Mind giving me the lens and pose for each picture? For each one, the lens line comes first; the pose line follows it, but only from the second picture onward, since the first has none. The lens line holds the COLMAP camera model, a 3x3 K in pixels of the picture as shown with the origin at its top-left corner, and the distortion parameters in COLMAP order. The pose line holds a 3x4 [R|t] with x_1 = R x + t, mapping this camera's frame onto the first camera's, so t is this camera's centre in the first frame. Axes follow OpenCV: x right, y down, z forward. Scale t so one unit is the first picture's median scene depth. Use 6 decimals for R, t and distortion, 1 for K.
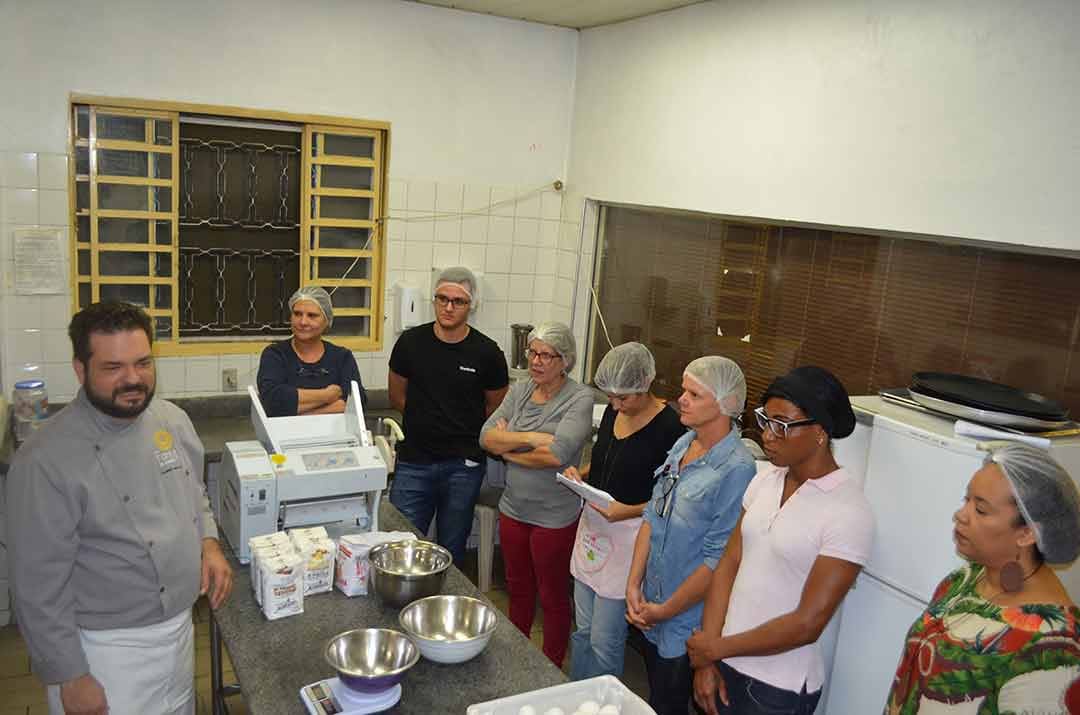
lens RADIAL K [[900.8, 0, 533.4], [0, 900.8, 377.3], [0, 0, 1]] dist [-0.088237, 0.025739]
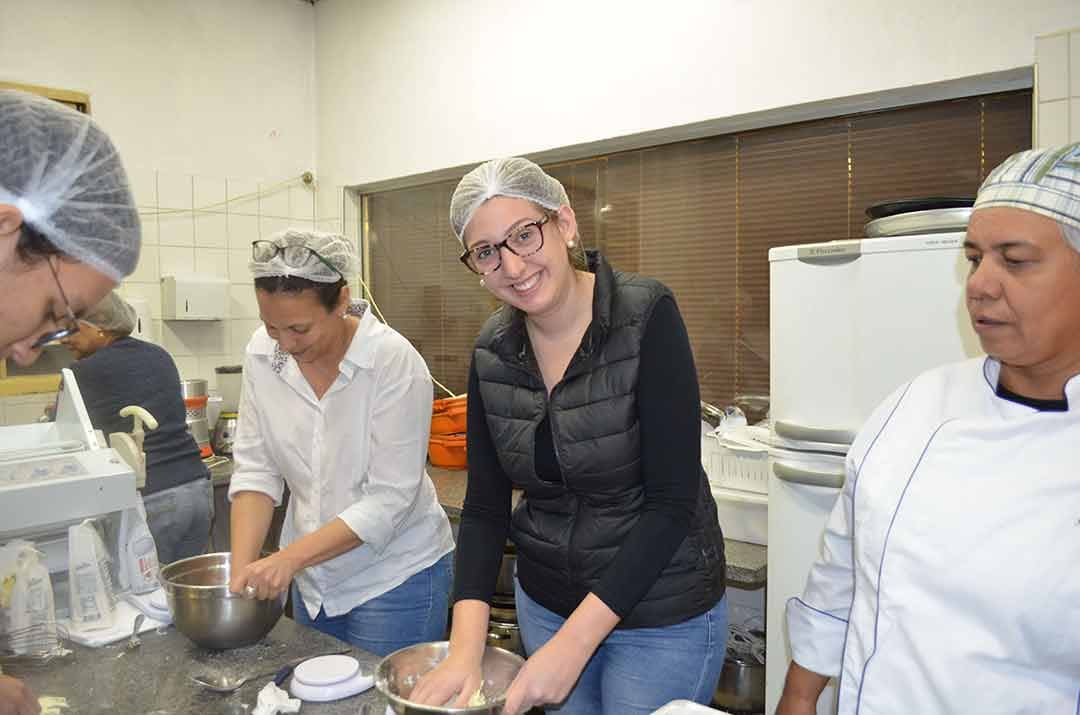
lens RADIAL K [[857.1, 0, 543.3], [0, 857.1, 368.6], [0, 0, 1]] dist [-0.075816, 0.007560]
pose [[0.938052, -0.113281, 0.327454, -0.056077], [0.154841, 0.982483, -0.103687, 0.098035], [-0.309973, 0.147967, 0.939161, 0.240889]]
